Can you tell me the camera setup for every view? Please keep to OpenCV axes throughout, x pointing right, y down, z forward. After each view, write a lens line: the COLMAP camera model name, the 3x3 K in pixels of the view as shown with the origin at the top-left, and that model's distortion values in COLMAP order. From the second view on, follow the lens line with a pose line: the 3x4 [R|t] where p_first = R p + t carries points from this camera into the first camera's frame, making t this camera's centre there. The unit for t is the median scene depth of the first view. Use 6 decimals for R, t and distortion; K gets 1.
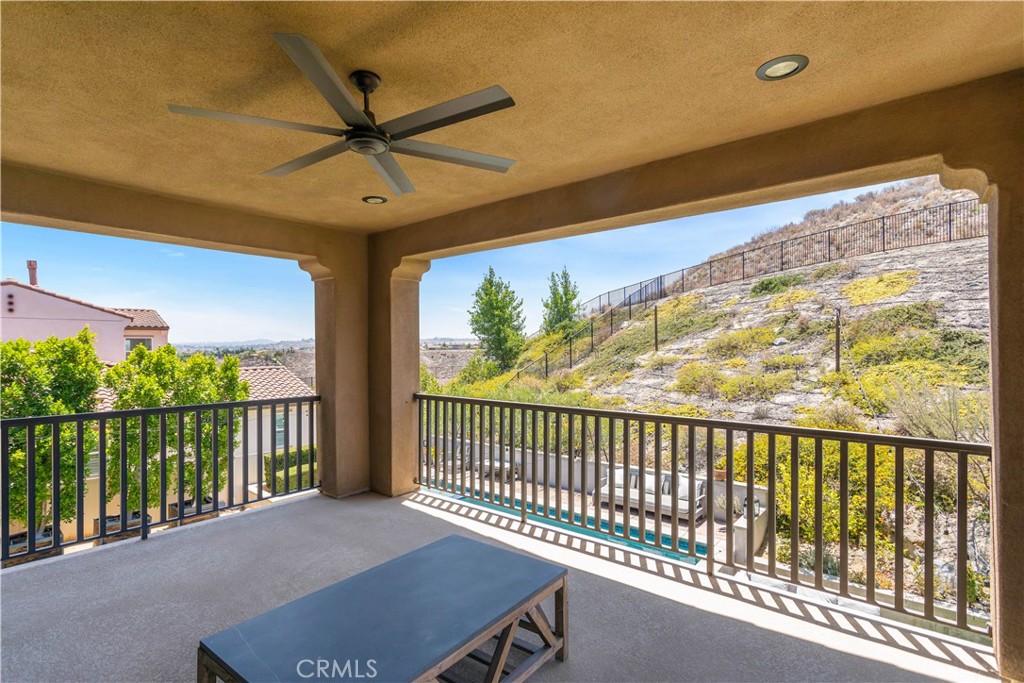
lens RADIAL K [[495.3, 0, 508.6], [0, 495.3, 350.1], [0, 0, 1]] dist [0.003554, 0.000990]
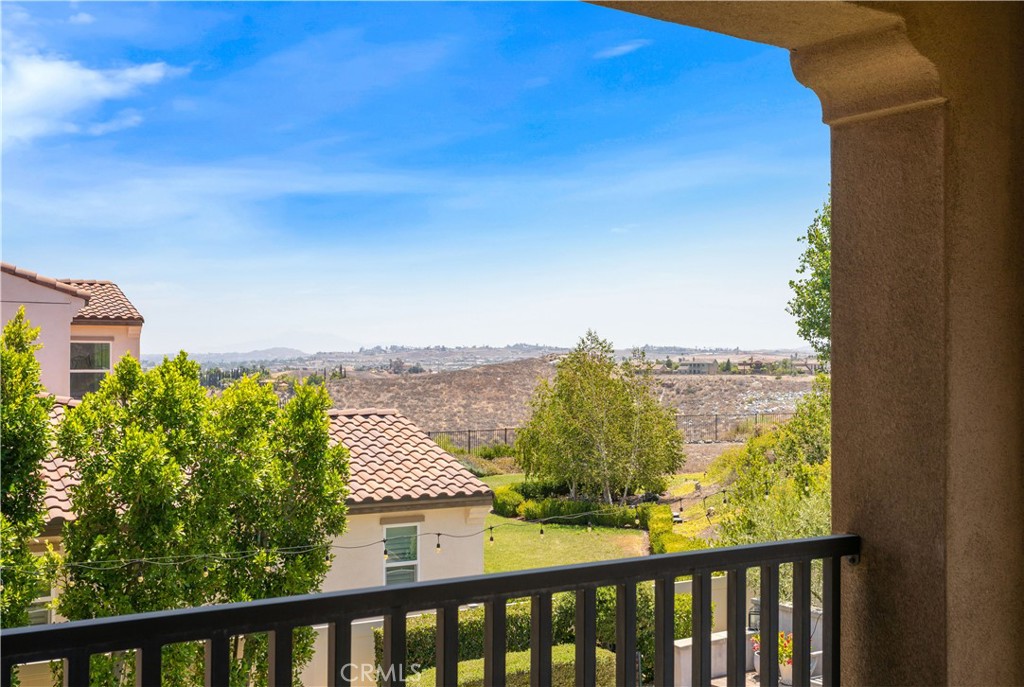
lens RADIAL K [[1146.7, 0, 512.0], [0, 1146.7, 343.5], [0, 0, 1]] dist [0.011553, -0.003022]
pose [[0.965493, 0.003315, -0.260406, -0.111902], [-0.010527, 0.999598, -0.026307, 0.001224], [0.260214, 0.028141, 0.965141, 0.092309]]
